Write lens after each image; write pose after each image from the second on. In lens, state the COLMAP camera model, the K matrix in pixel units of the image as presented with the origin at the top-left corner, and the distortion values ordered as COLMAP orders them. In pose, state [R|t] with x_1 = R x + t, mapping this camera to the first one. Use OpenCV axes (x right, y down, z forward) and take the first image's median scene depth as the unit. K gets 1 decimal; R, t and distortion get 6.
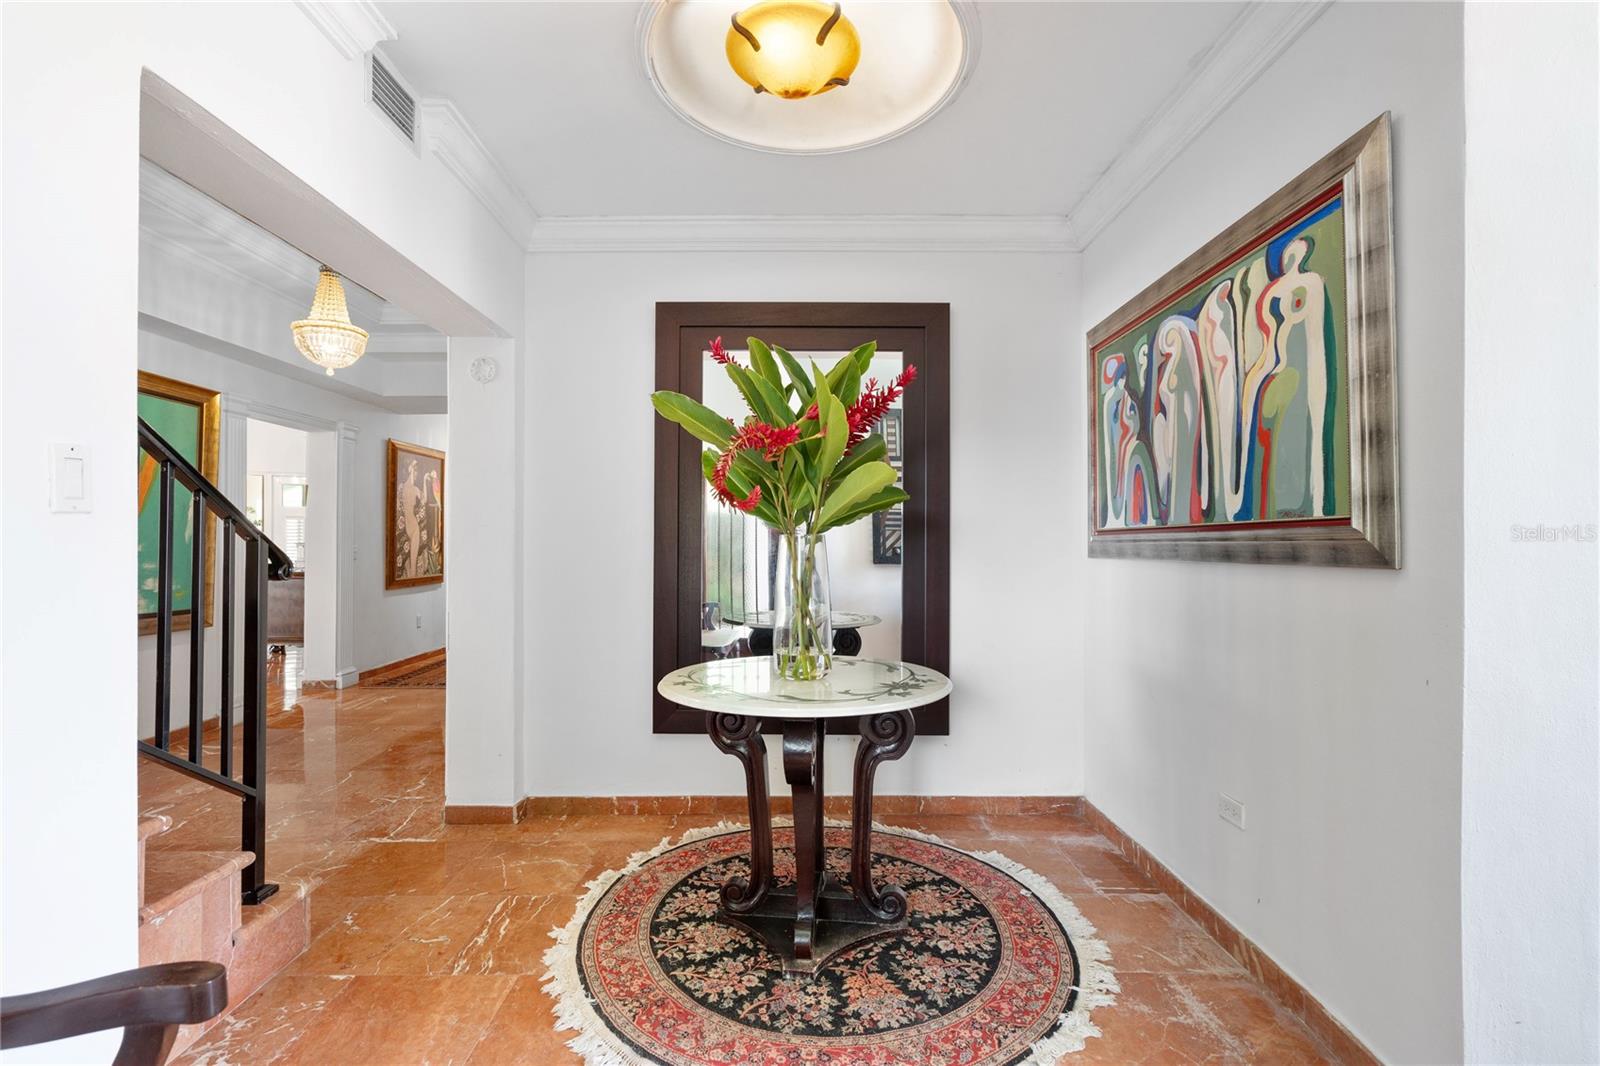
lens RADIAL K [[723.7, 0, 801.2], [0, 723.7, 525.2], [0, 0, 1]] dist [0.001095, -0.000095]
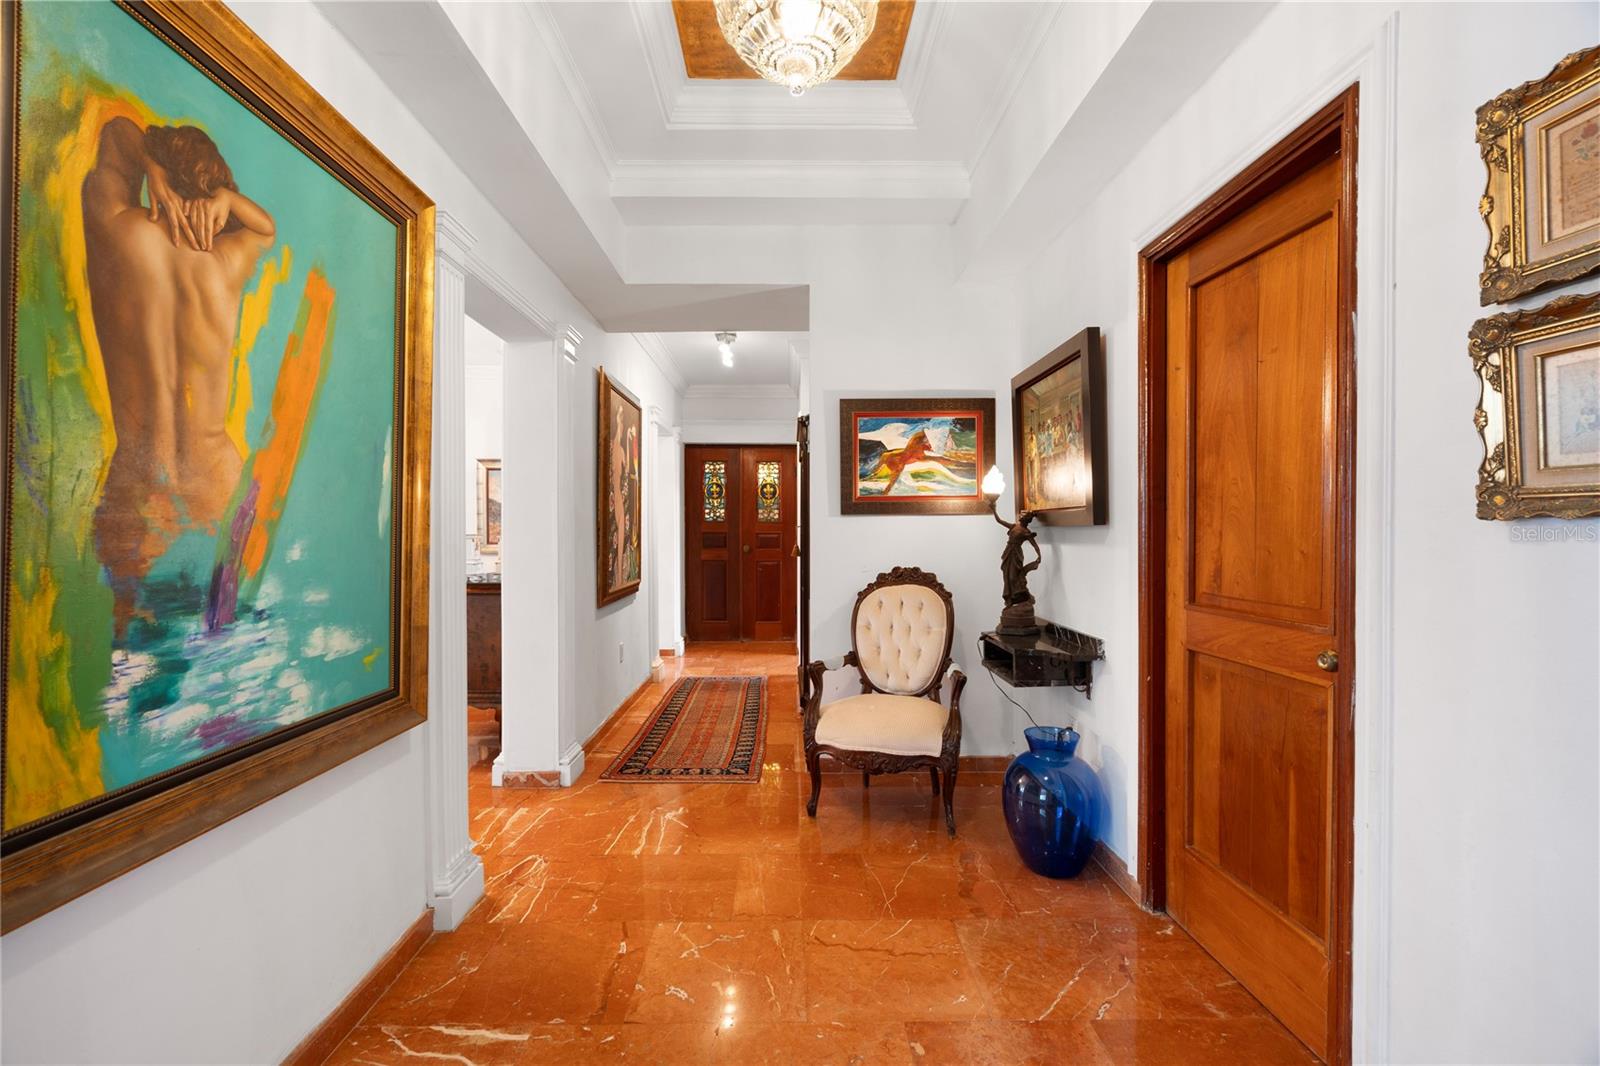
lens RADIAL K [[723.7, 0, 804.6], [0, 723.7, 528.0], [0, 0, 1]] dist [0.001095, -0.000095]
pose [[0.999982, -0.001256, 0.005892, -0.575674], [0.001166, 0.999884, 0.015199, 0.014661], [-0.005910, -0.015192, 0.999867, 0.542125]]
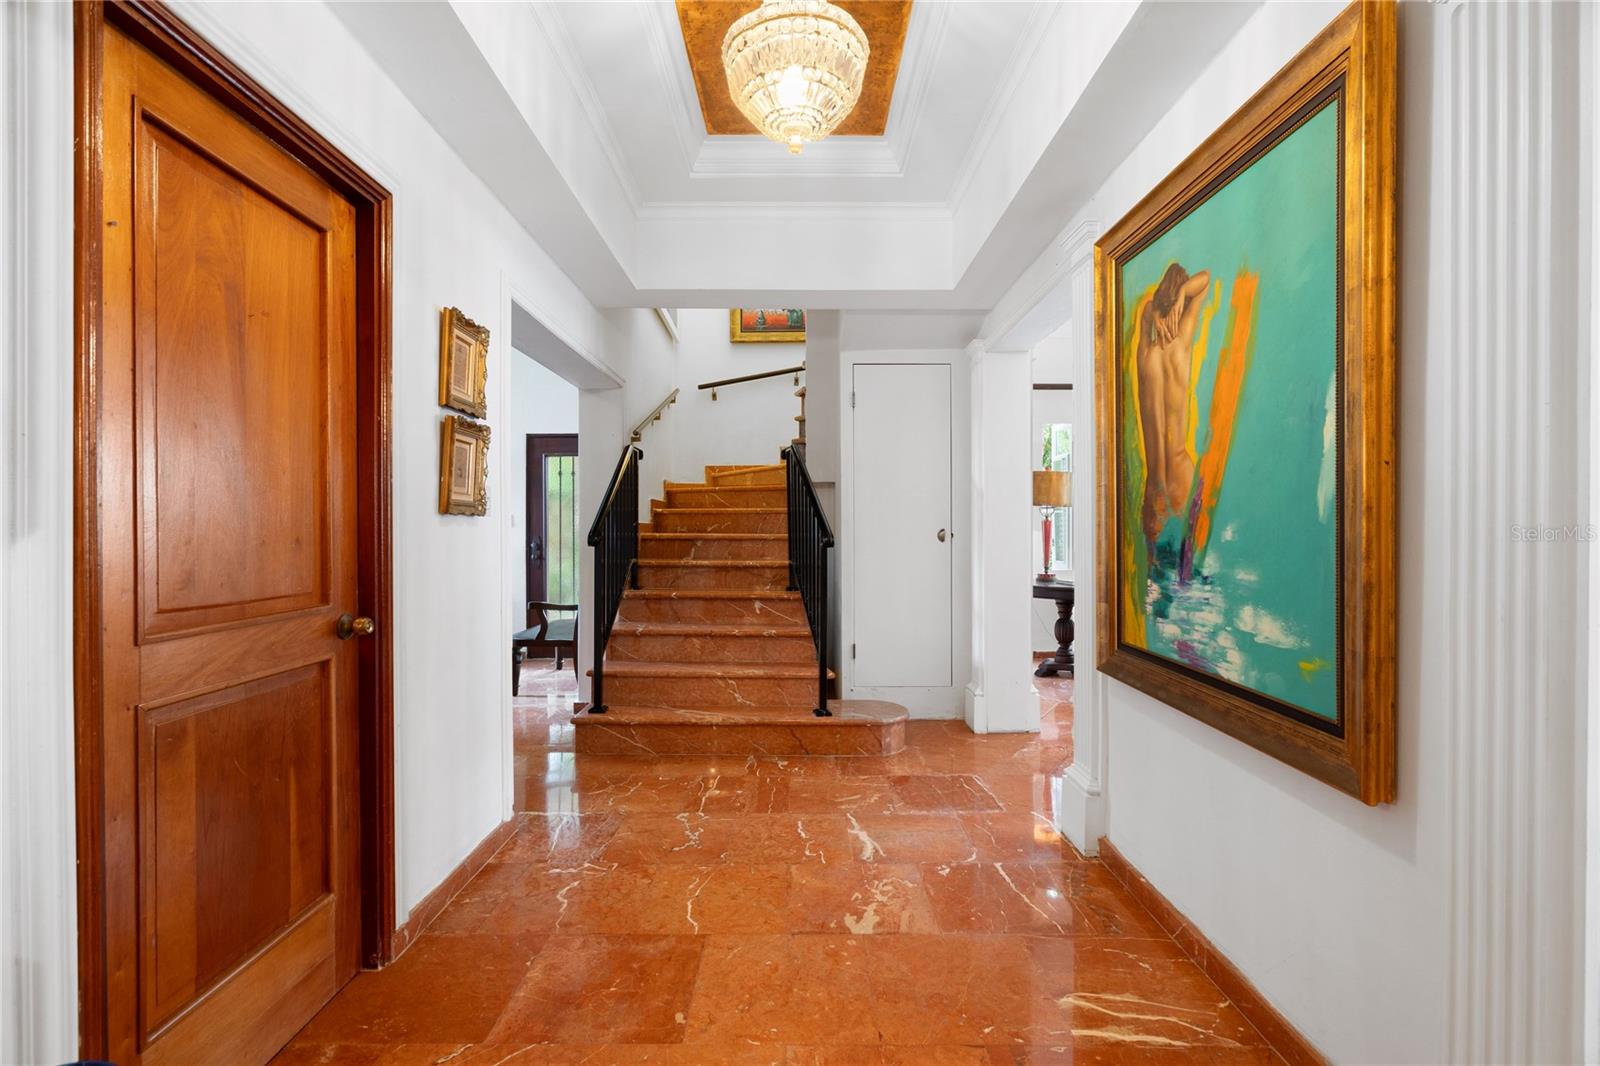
lens RADIAL K [[723.7, 0, 799.3], [0, 723.7, 533.1], [0, 0, 1]] dist [0.001095, -0.000095]
pose [[-0.999925, 0.001332, 0.012213, -0.583576], [0.001187, 0.999929, -0.011871, 0.035301], [-0.012228, -0.011855, -0.999855, 1.289085]]
